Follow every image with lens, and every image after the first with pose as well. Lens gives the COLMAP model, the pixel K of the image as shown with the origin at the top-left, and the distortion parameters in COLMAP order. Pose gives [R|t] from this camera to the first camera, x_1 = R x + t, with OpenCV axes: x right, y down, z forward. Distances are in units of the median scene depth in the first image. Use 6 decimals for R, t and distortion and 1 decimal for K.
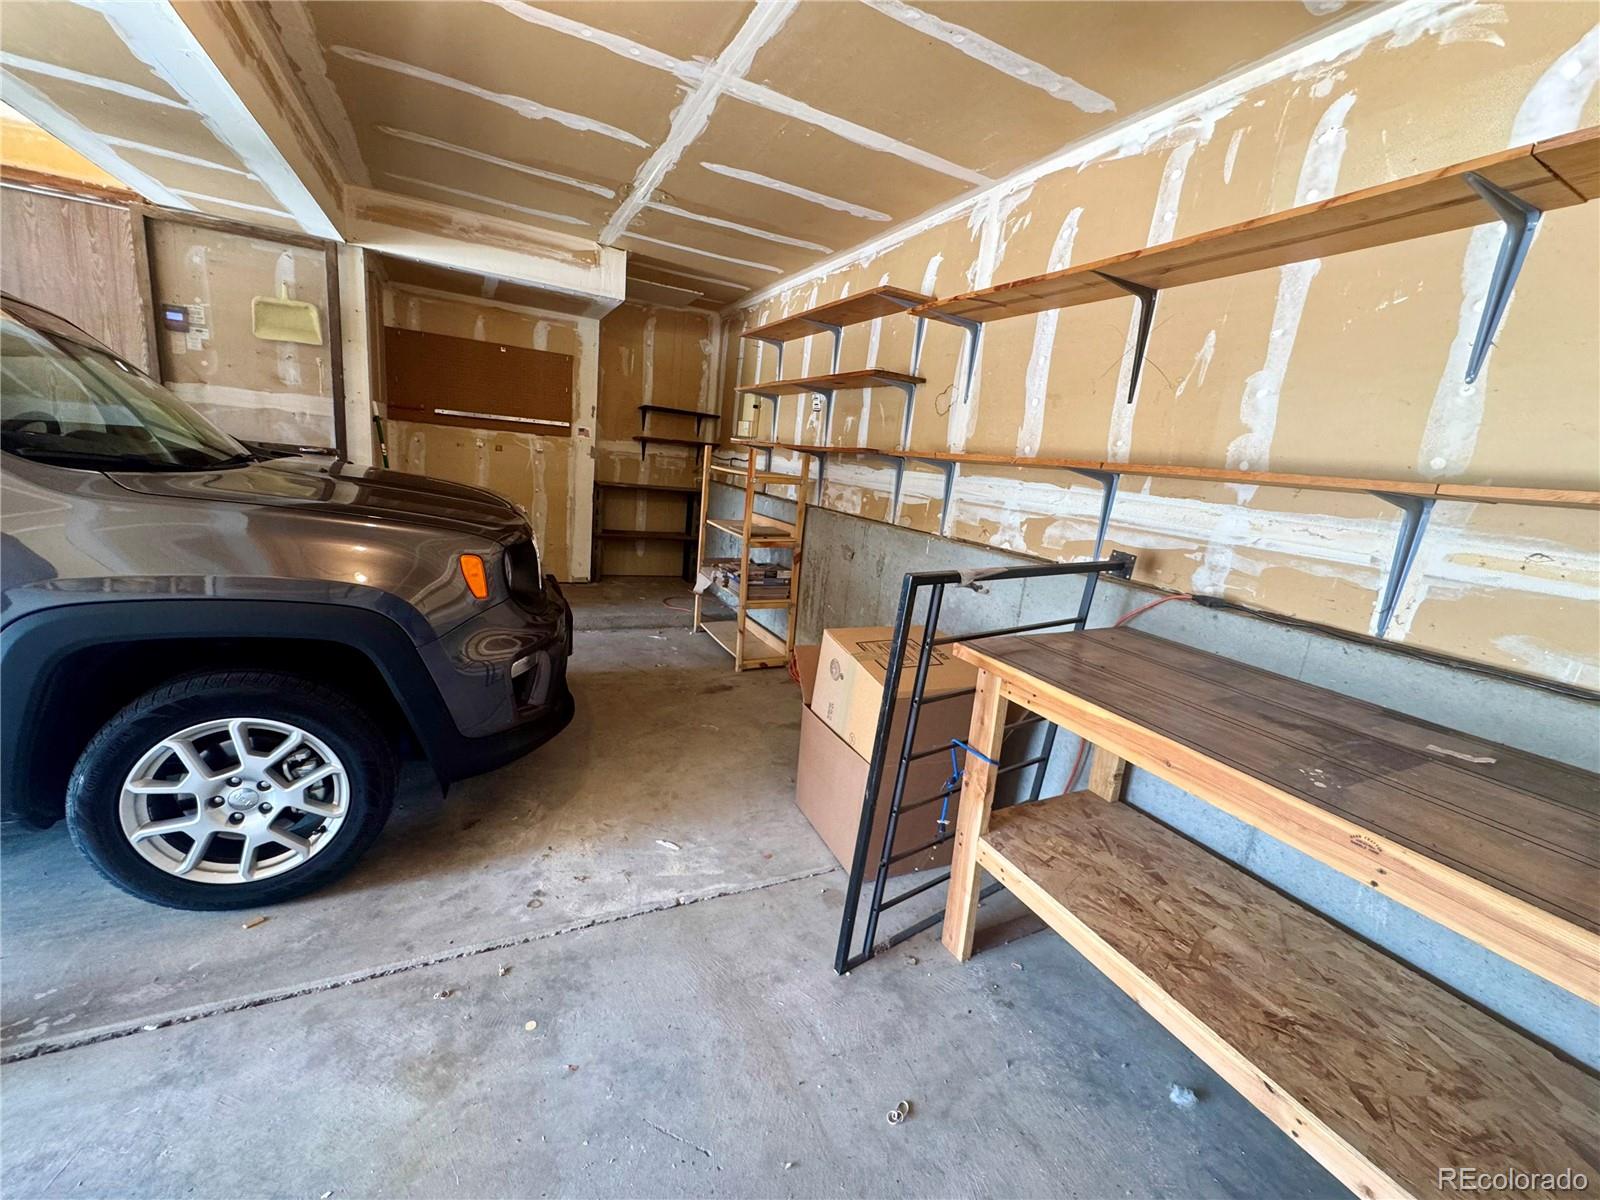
lens RADIAL K [[649.5, 0, 797.1], [0, 649.5, 607.5], [0, 0, 1]] dist [-0.004566, 0.000213]
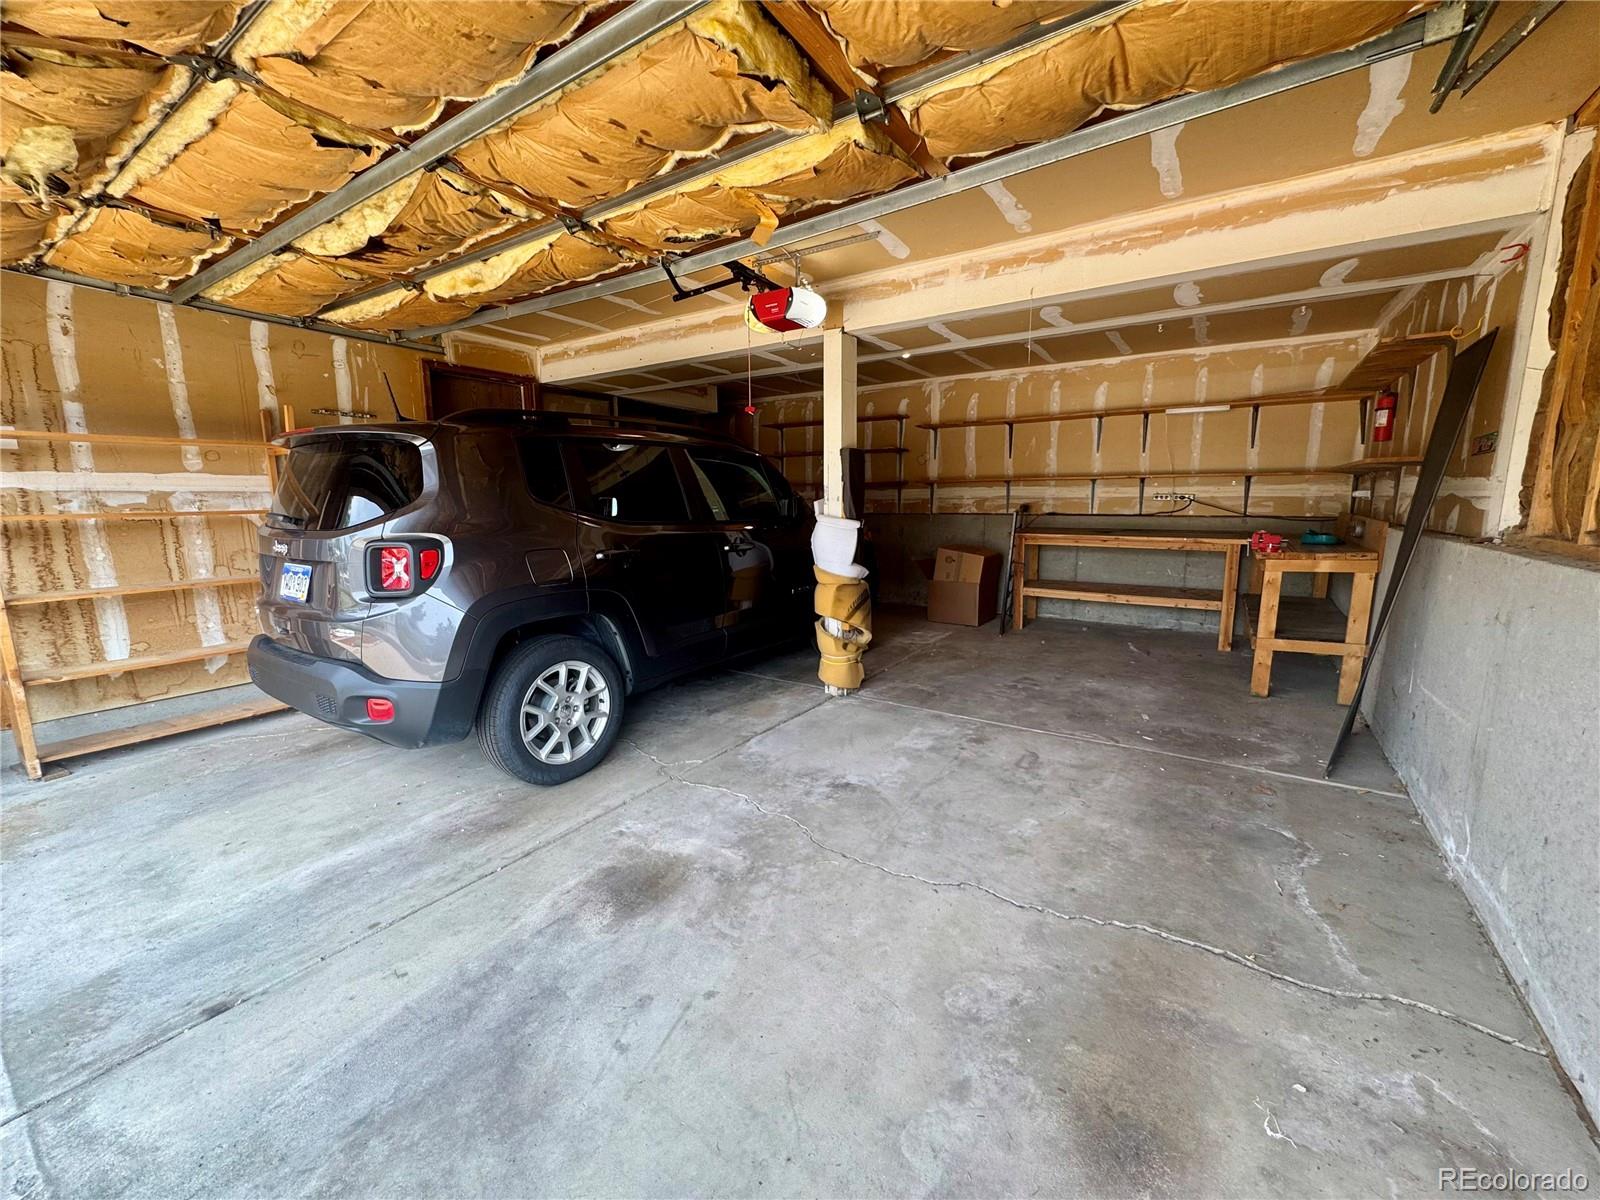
lens RADIAL K [[649.5, 0, 800.9], [0, 649.5, 603.3], [0, 0, 1]] dist [-0.004566, 0.000213]
pose [[0.857762, -0.186070, 0.479189, -1.890623], [0.207163, 0.978265, 0.009034, 0.124491], [-0.470455, 0.091521, 0.877665, -1.151005]]
